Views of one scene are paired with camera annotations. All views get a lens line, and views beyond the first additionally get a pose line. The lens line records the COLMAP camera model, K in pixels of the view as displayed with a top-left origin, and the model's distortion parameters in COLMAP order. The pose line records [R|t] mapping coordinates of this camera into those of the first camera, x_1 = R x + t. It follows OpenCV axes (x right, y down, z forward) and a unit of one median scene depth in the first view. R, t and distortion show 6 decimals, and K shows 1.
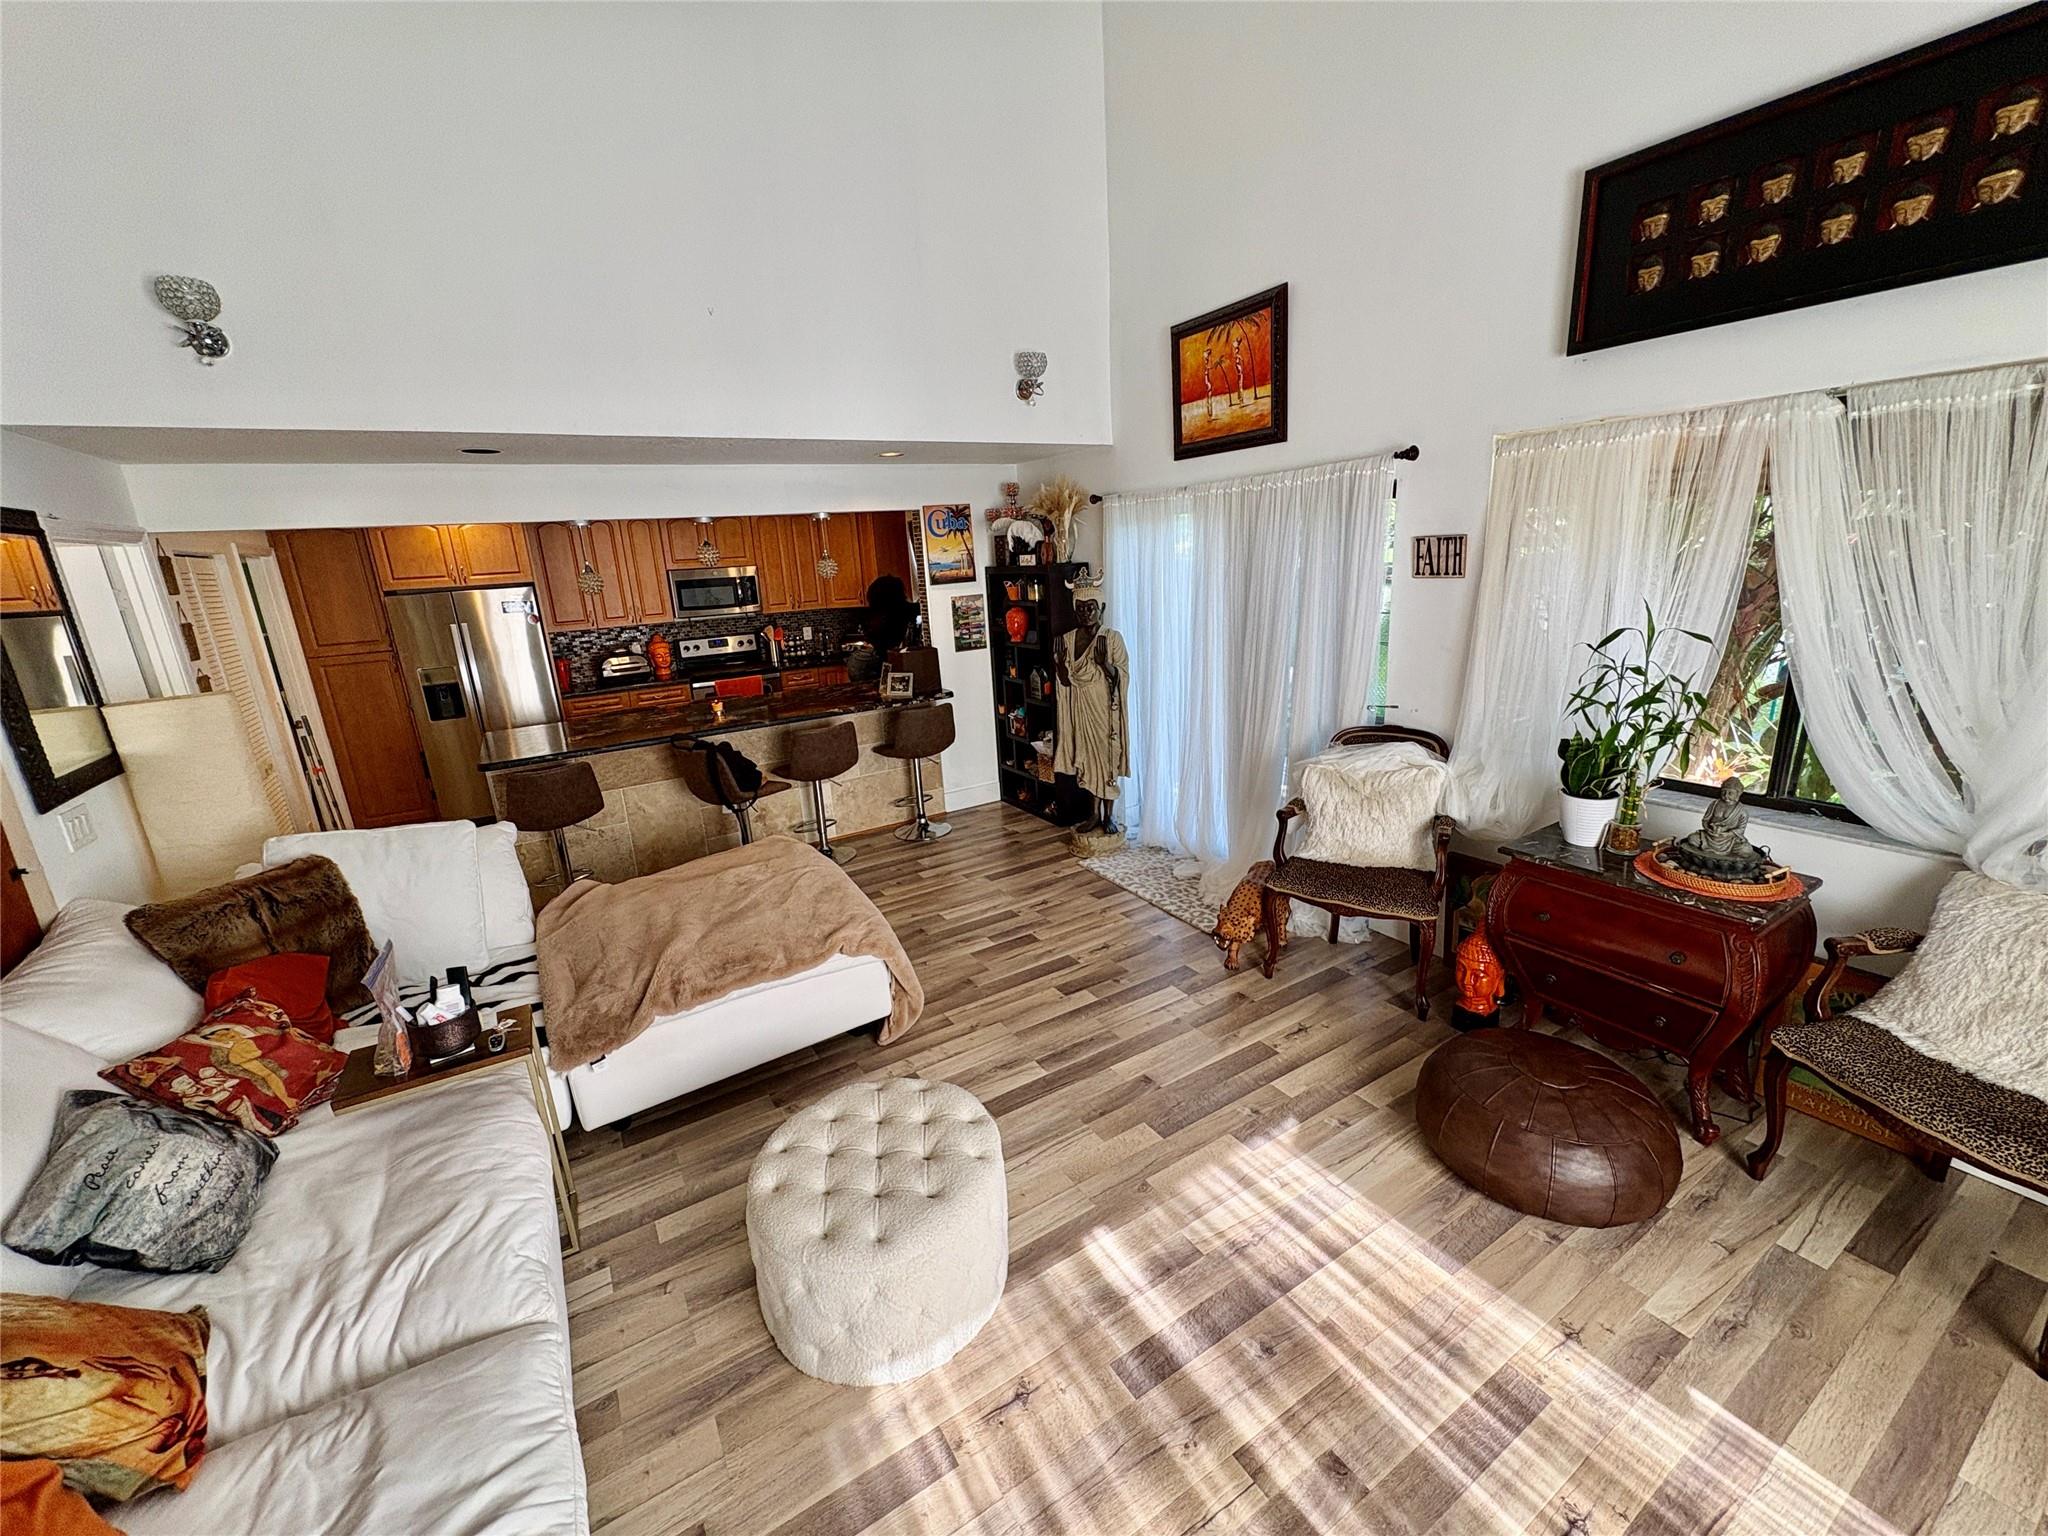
lens RADIAL K [[815.5, 0, 1027.0], [0, 815.5, 766.6], [0, 0, 1]] dist [-0.001728, -0.000066]
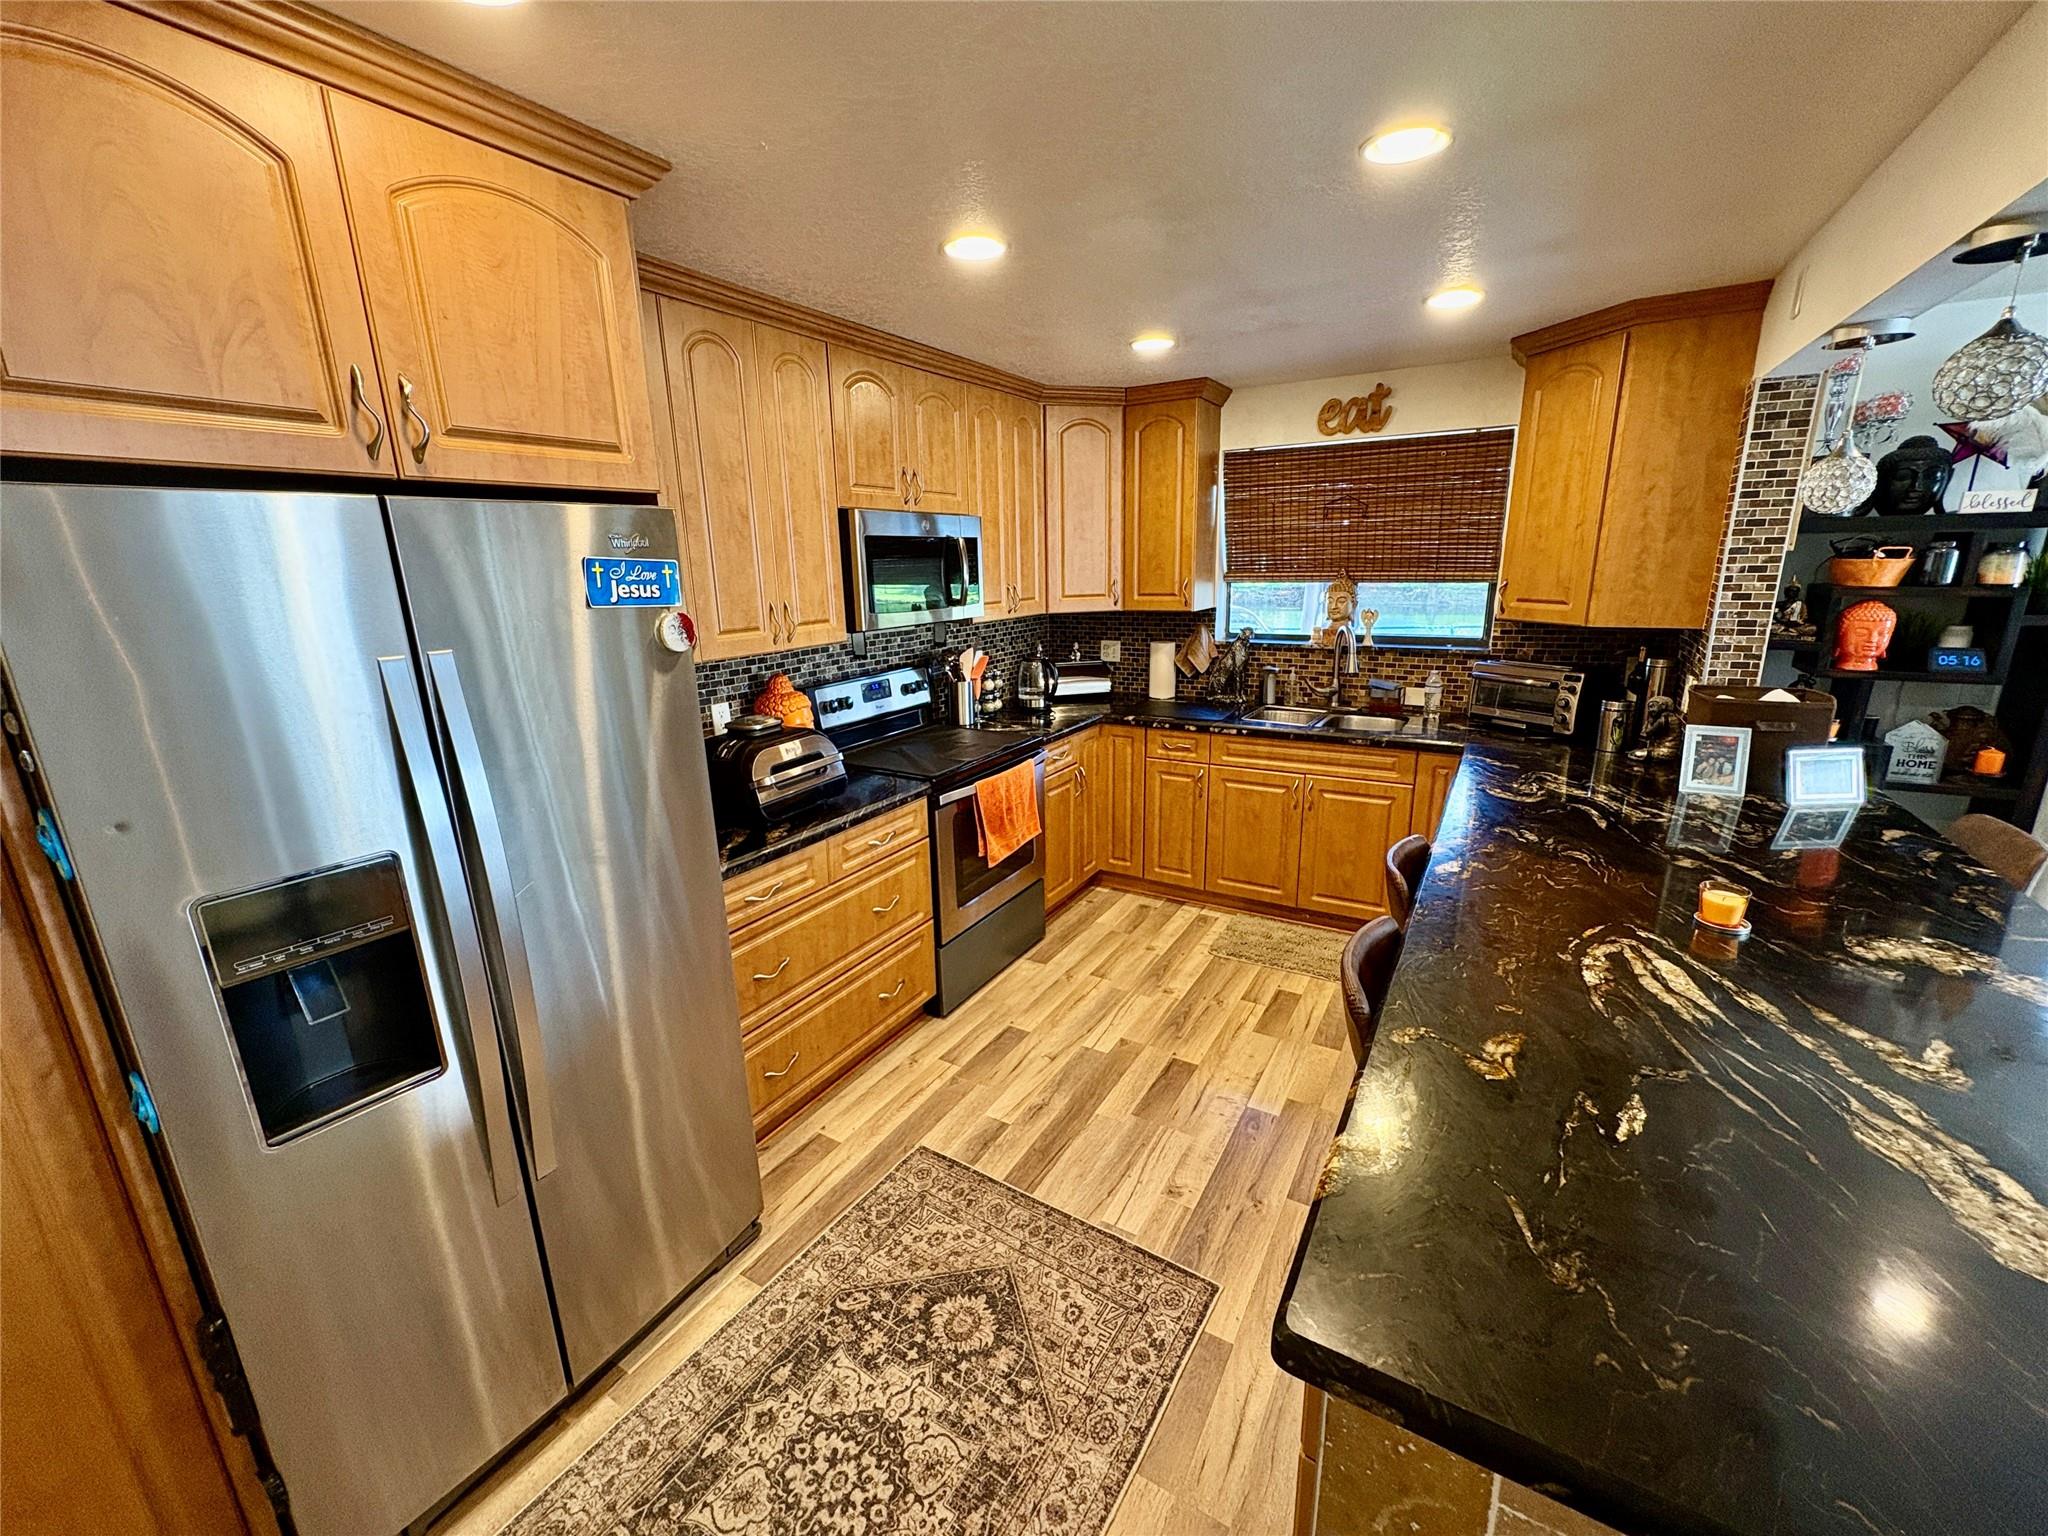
lens RADIAL K [[815.5, 0, 1024.8], [0, 815.5, 761.3], [0, 0, 1]] dist [-0.001728, -0.000066]
pose [[0.885832, -0.076721, 0.457620, -0.577921], [0.091261, 0.995780, -0.009712, -0.116201], [-0.454943, 0.050366, 0.889095, 0.658464]]
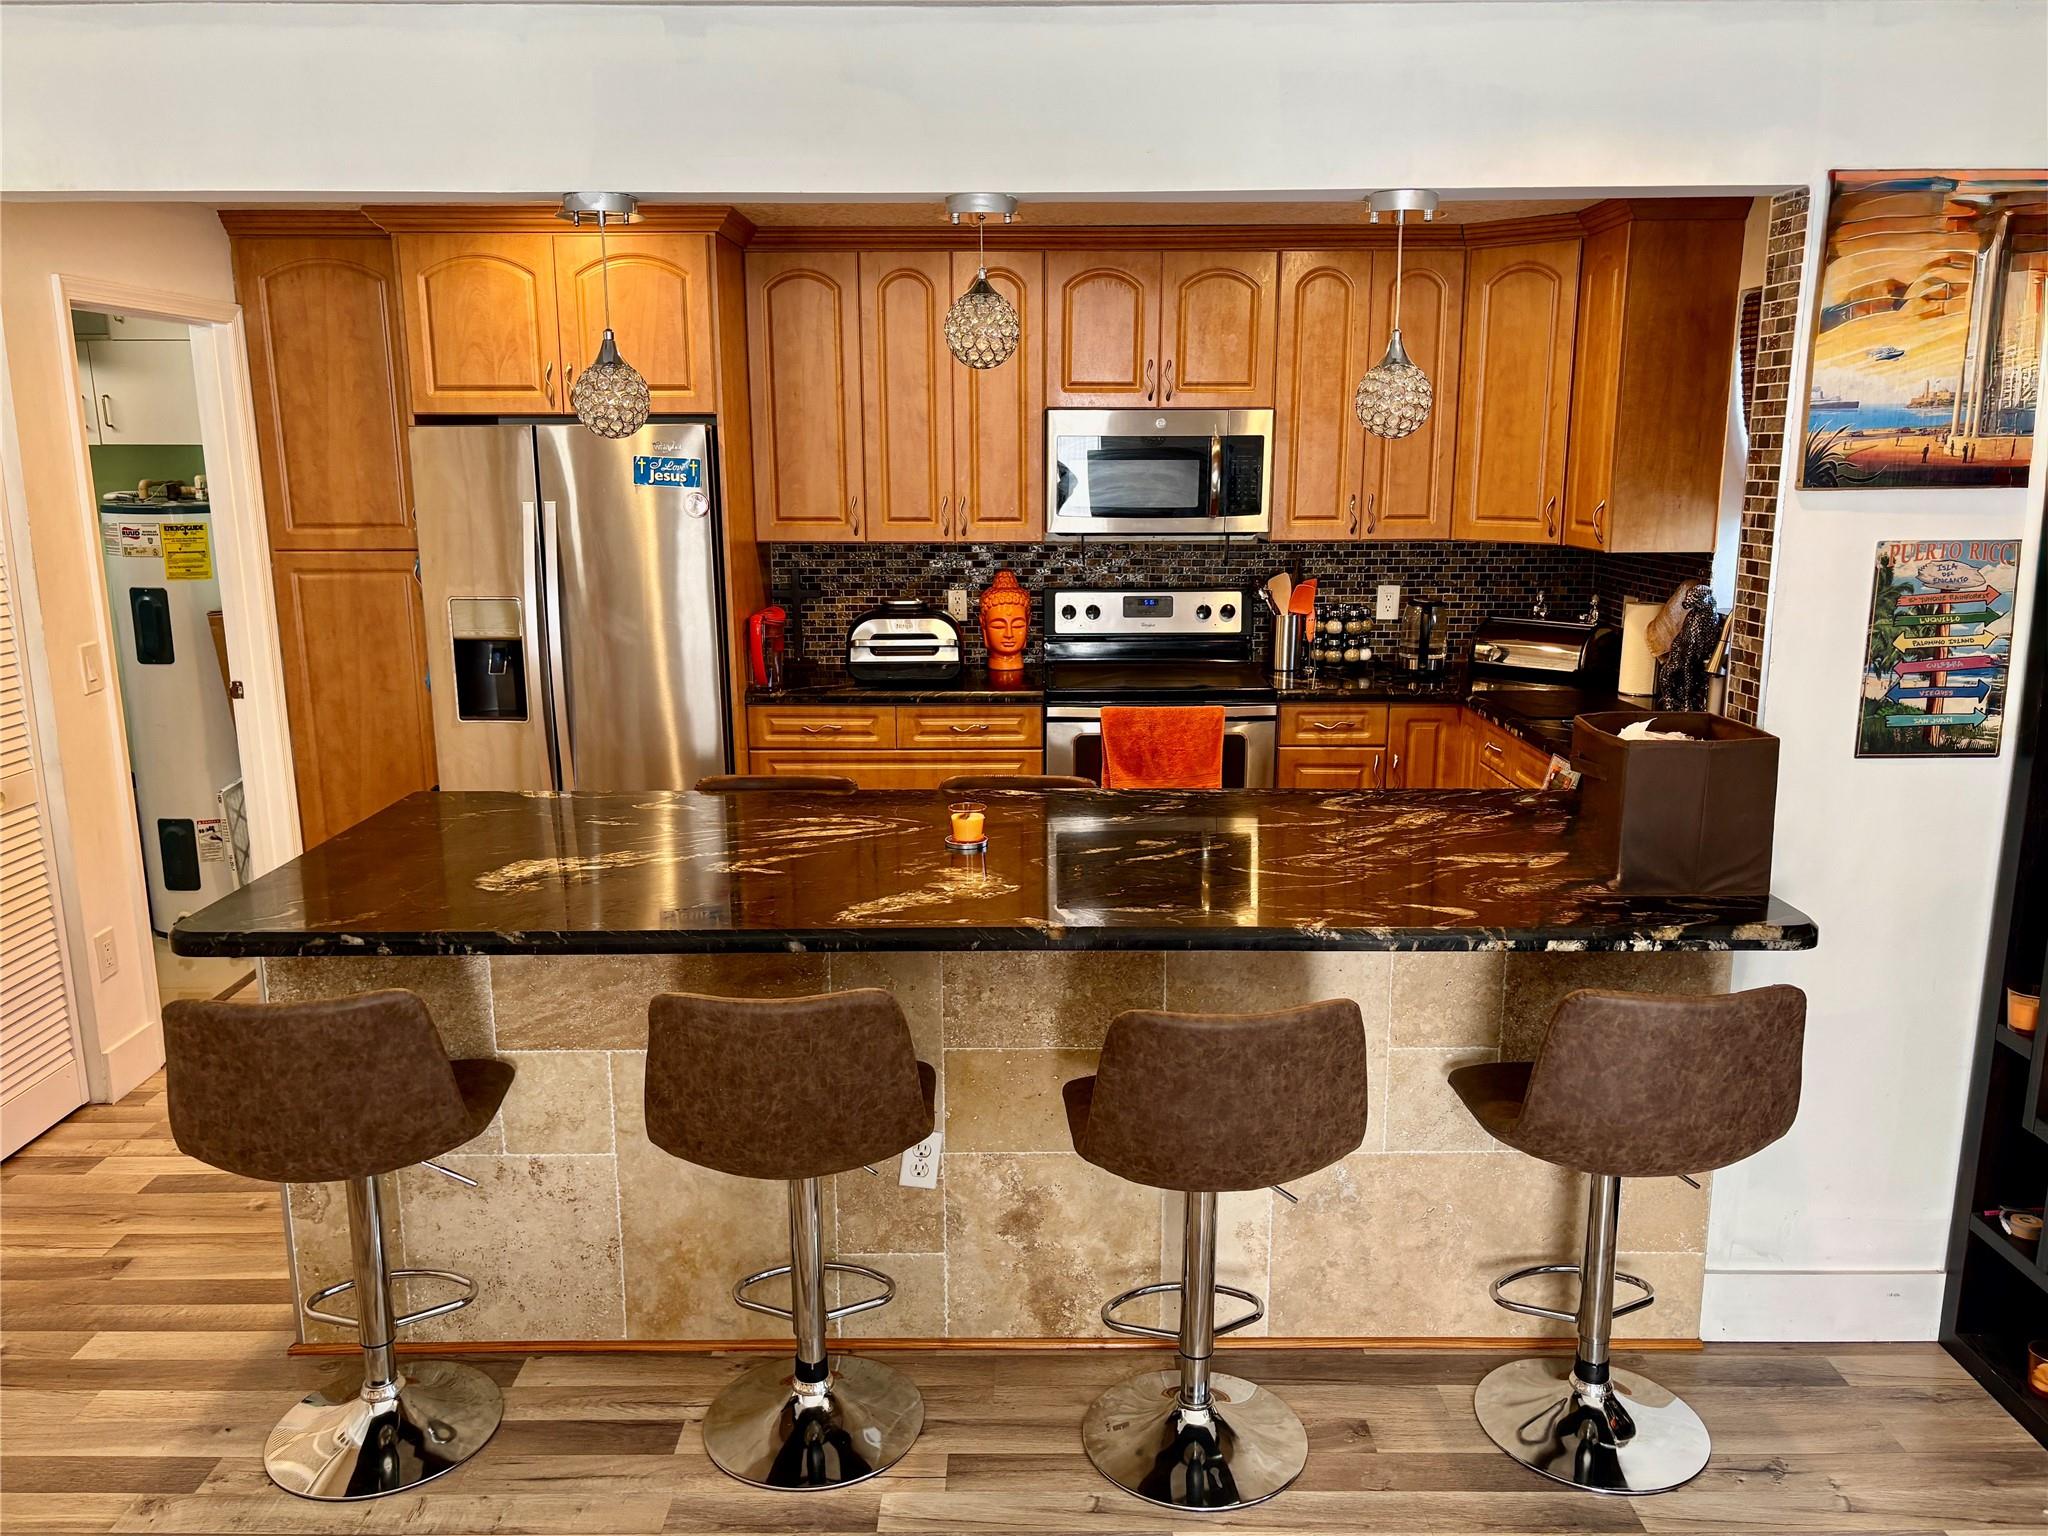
lens RADIAL K [[1569.5, 0, 1024.6], [0, 1569.5, 777.6], [0, 0, 1]] dist [0.022617, -0.005565]
pose [[0.849187, 0.162516, -0.502463, -0.050973], [-0.180114, 0.983550, 0.013715, -0.081384], [0.496427, 0.078854, 0.864490, 0.386479]]
